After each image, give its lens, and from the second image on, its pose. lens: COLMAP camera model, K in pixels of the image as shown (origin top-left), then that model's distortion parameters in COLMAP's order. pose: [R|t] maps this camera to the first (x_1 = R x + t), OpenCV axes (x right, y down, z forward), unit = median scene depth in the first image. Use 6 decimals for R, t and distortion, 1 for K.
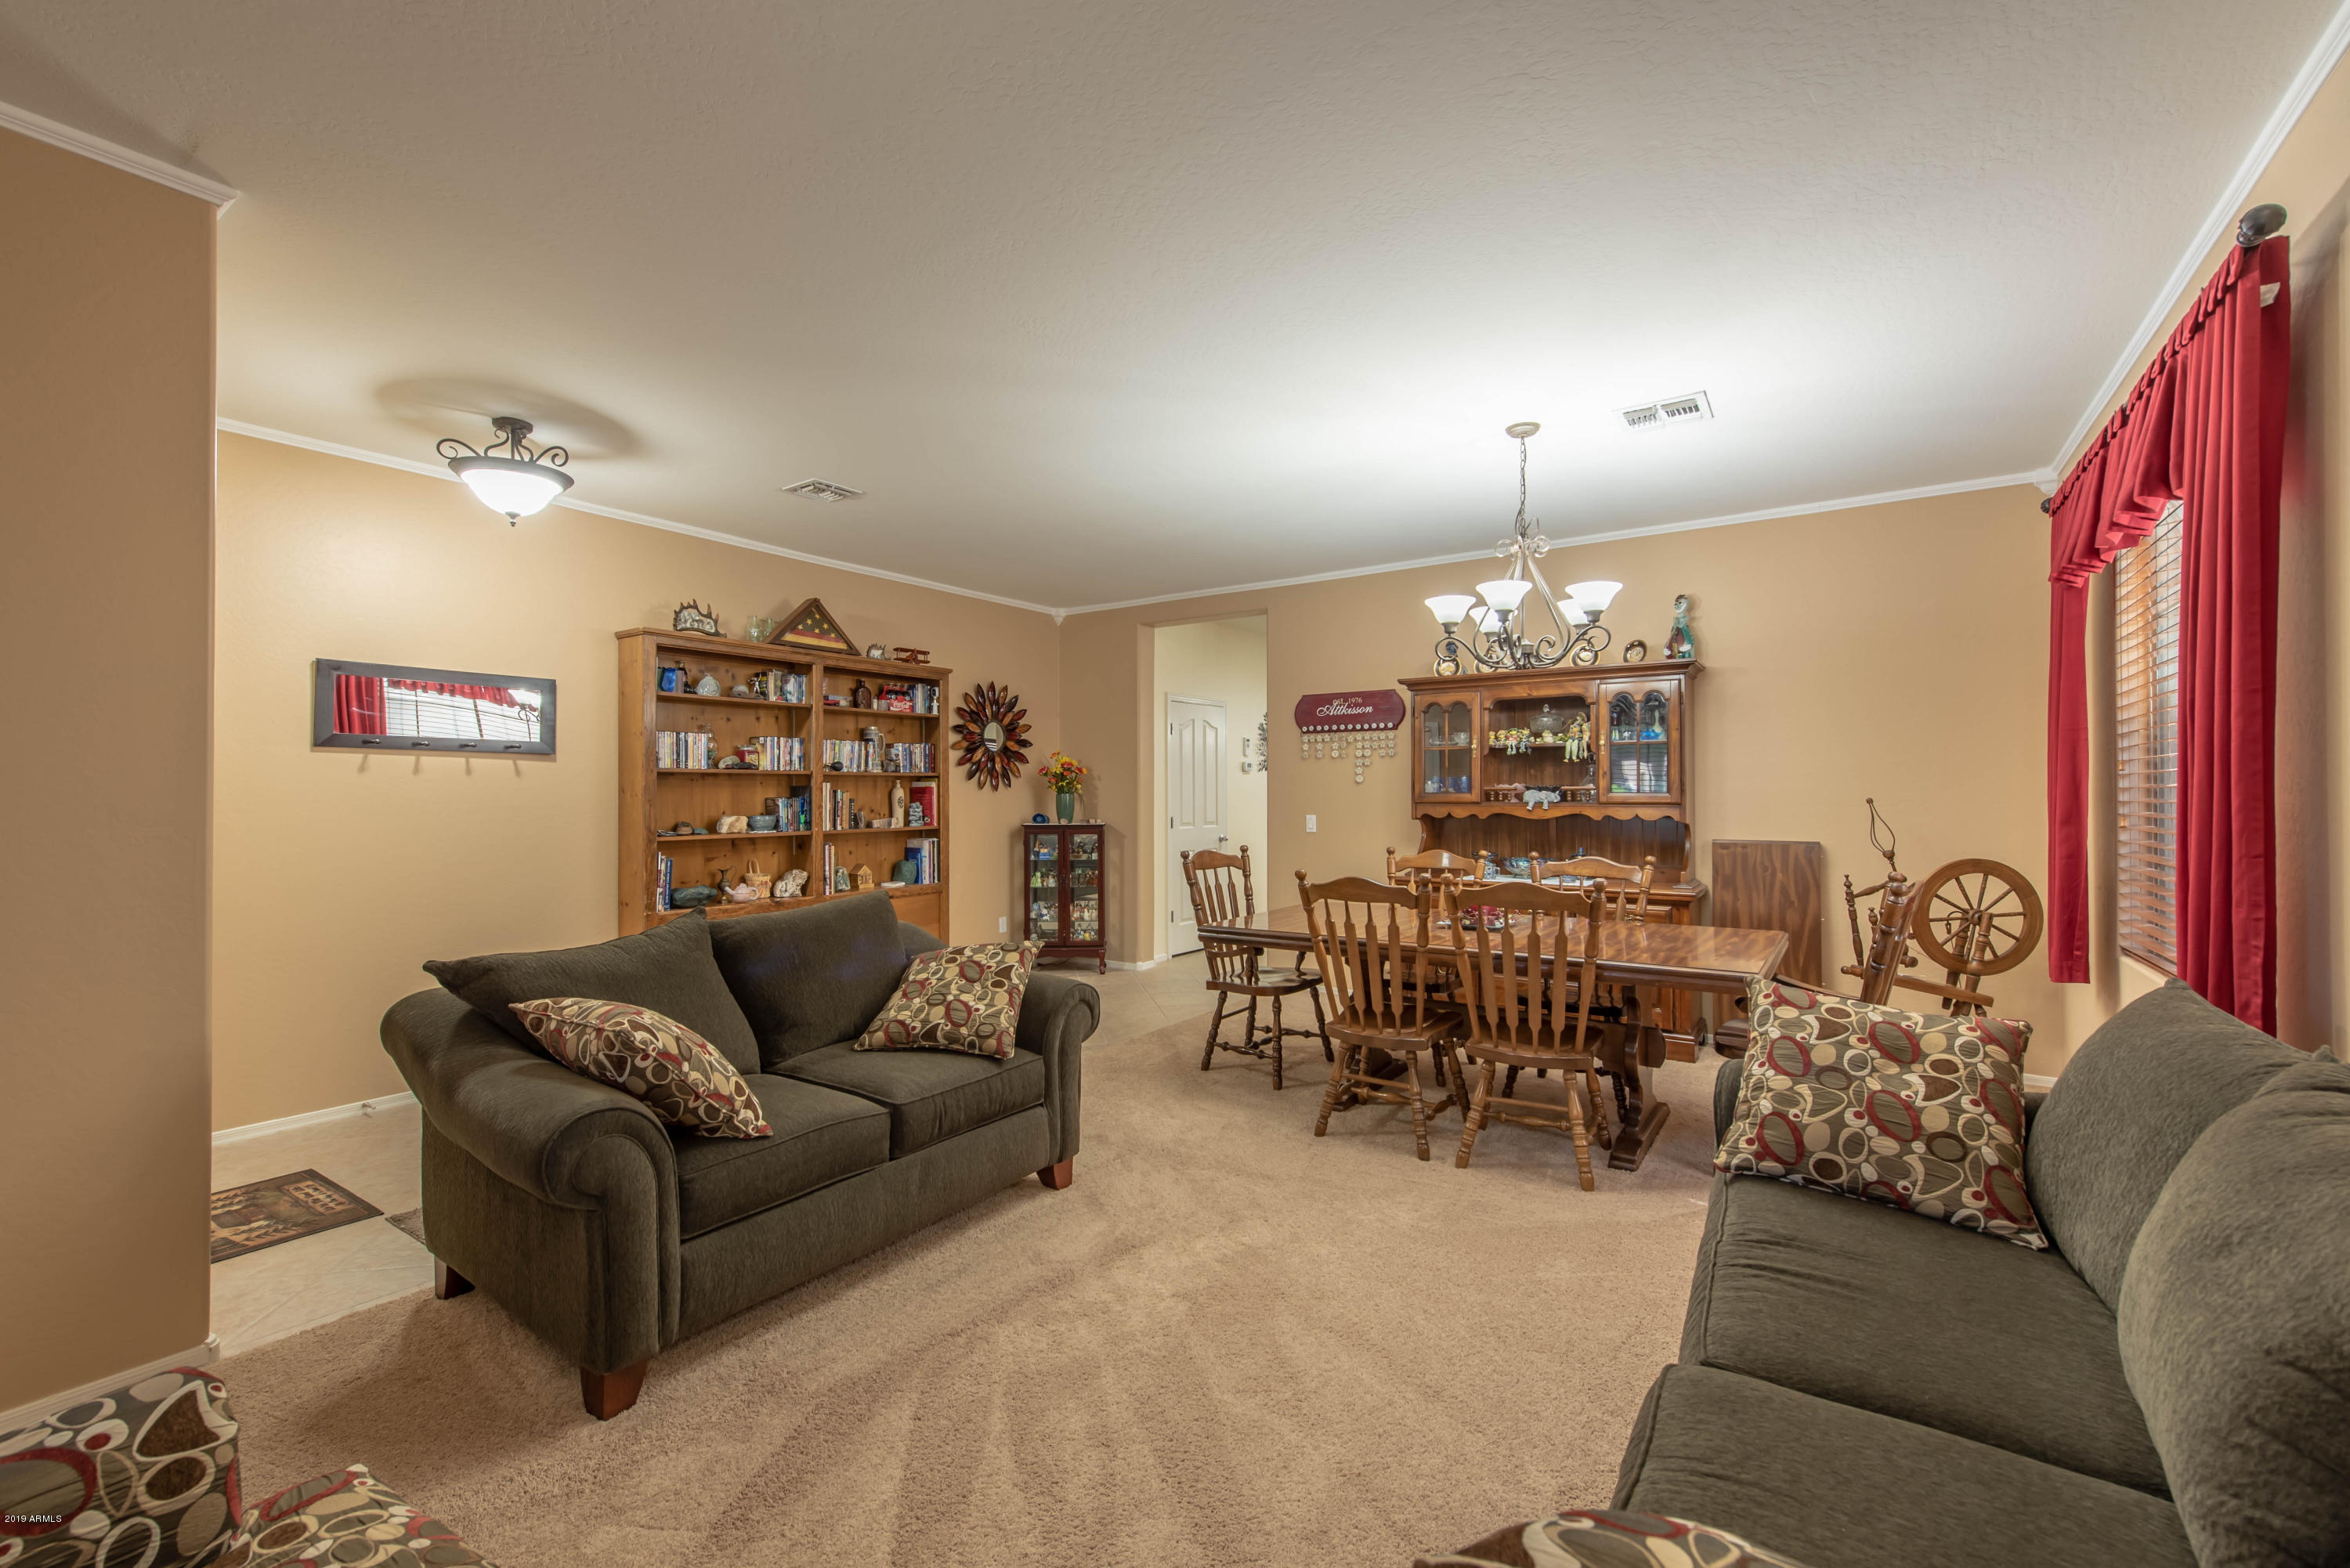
lens RADIAL K [[973.1, 0, 1172.9], [0, 973.1, 798.2], [0, 0, 1]] dist [0.016714, -0.005897]
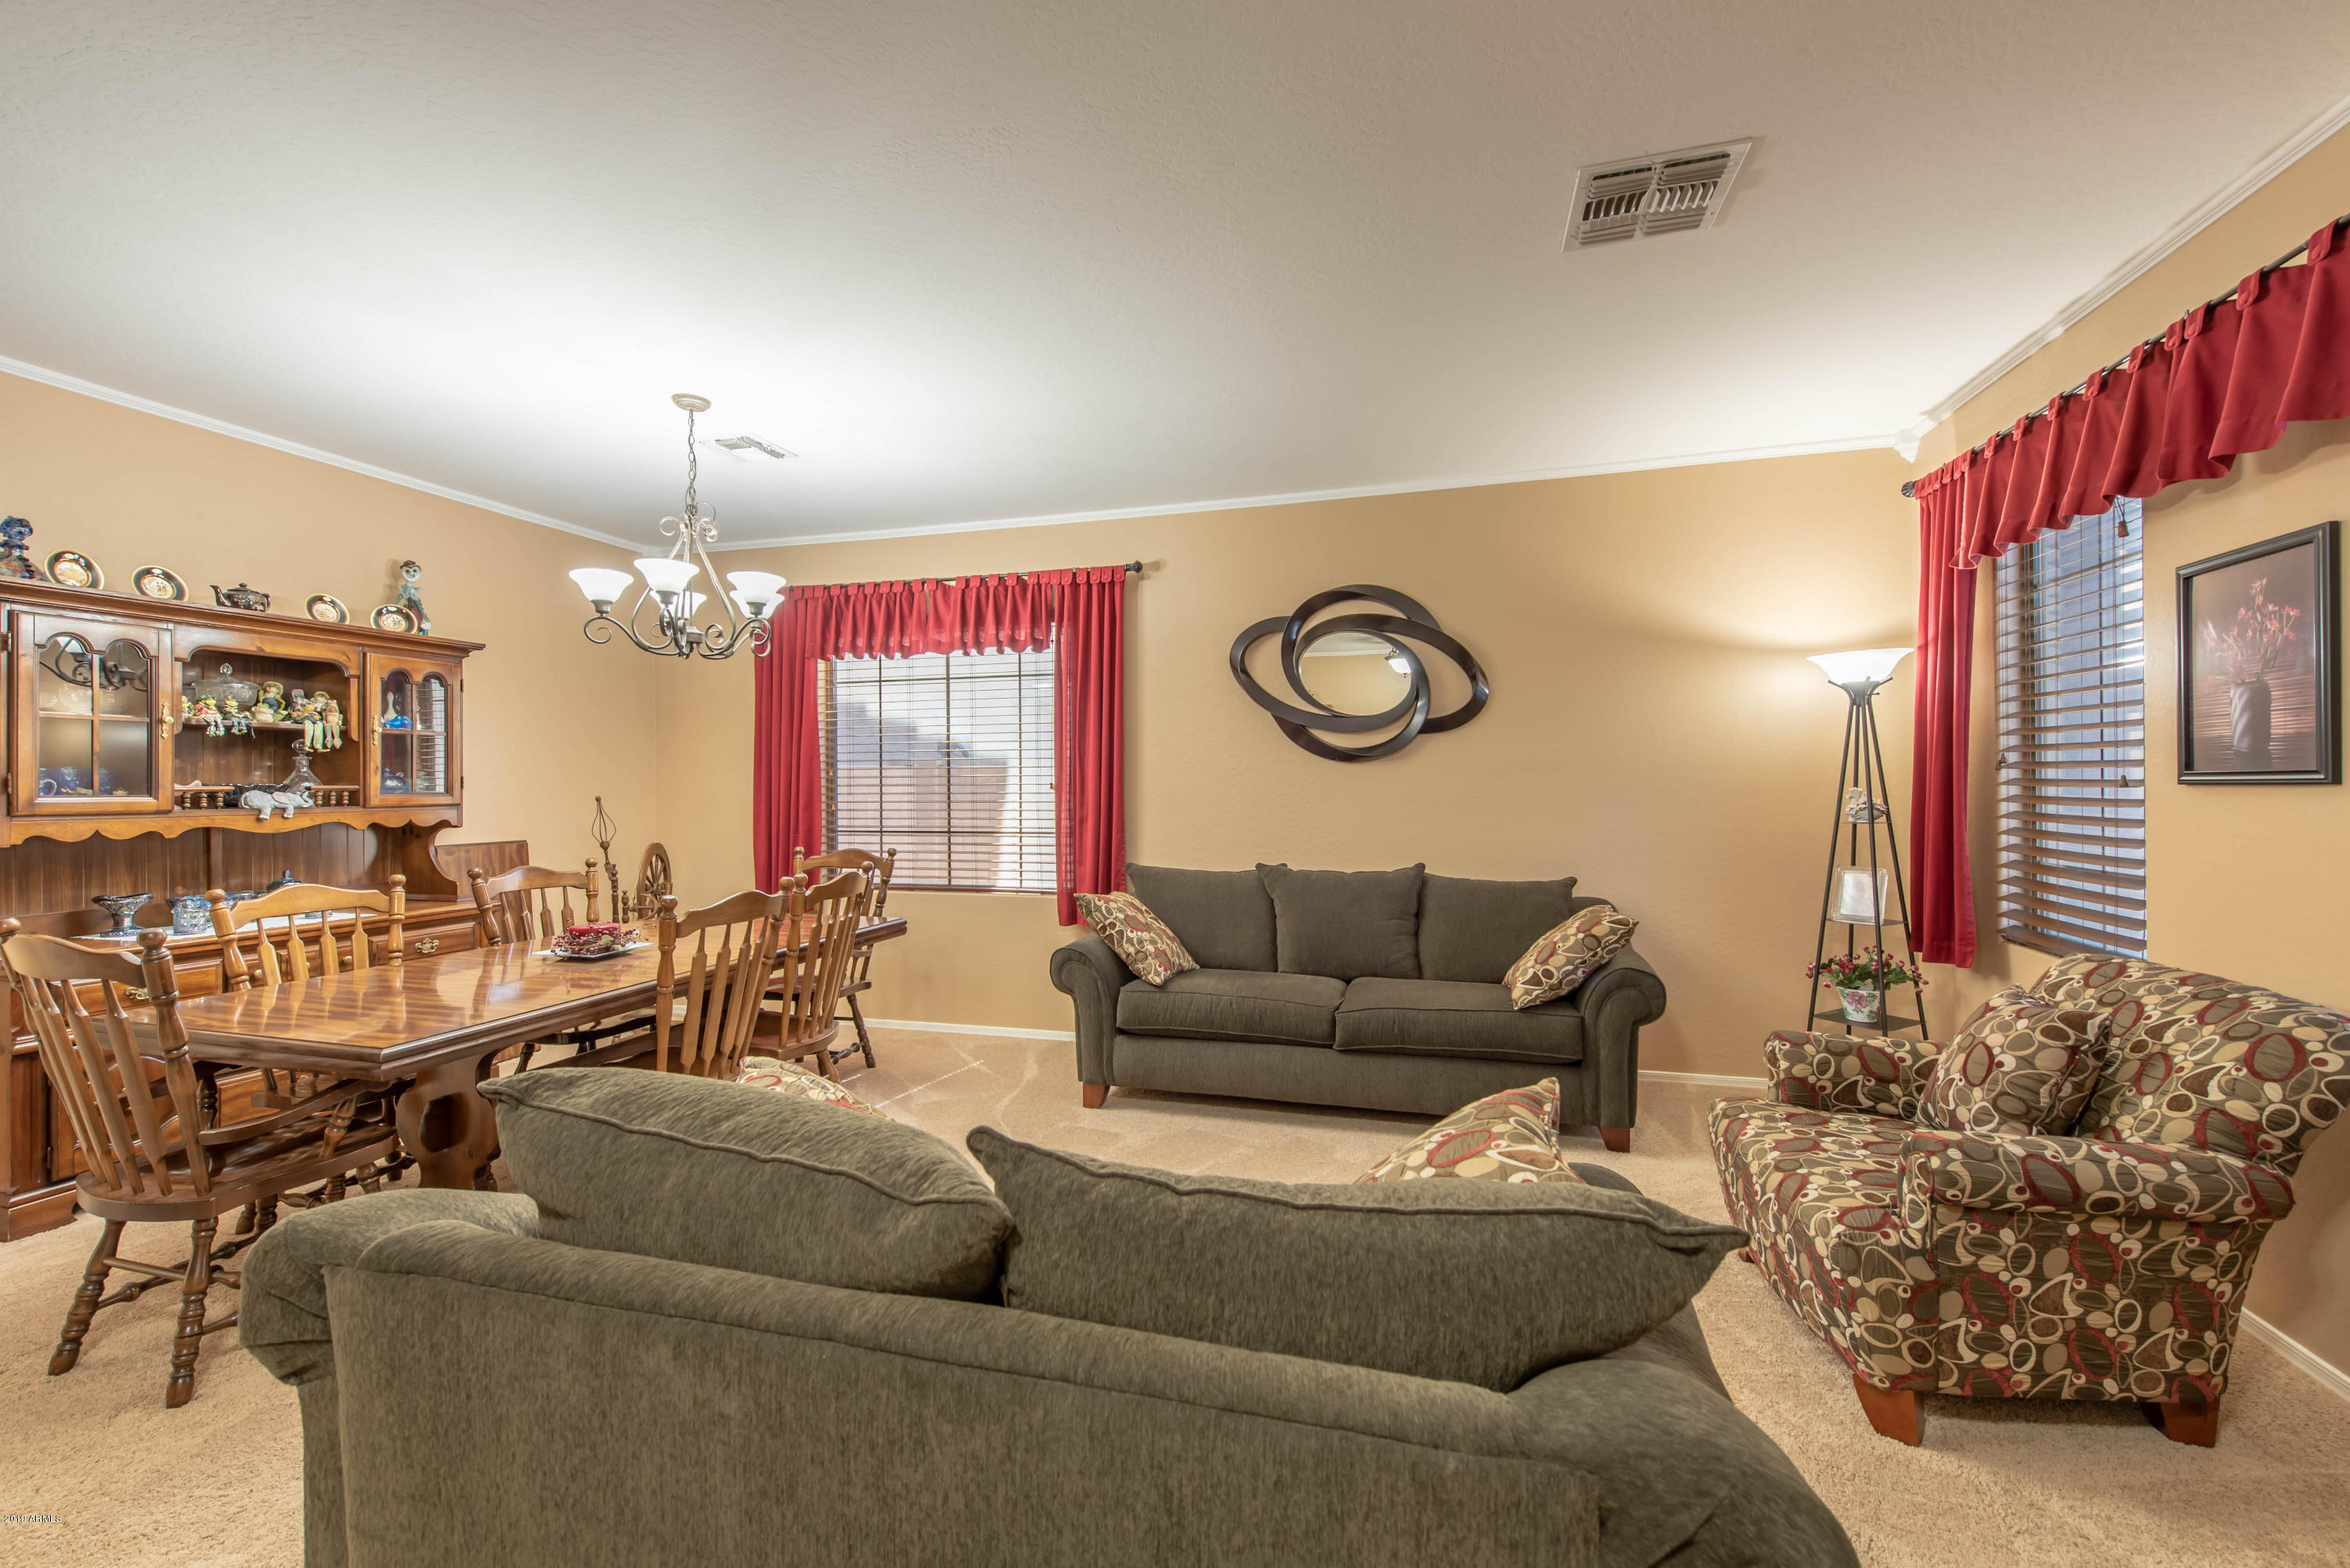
lens RADIAL K [[973.1, 0, 1171.7], [0, 973.1, 784.4], [0, 0, 1]] dist [0.016714, -0.005897]
pose [[-0.313240, 0.005938, 0.949655, -0.476633], [0.012304, 0.999922, -0.002194, -0.003632], [-0.949594, 0.010997, -0.313288, 0.612027]]
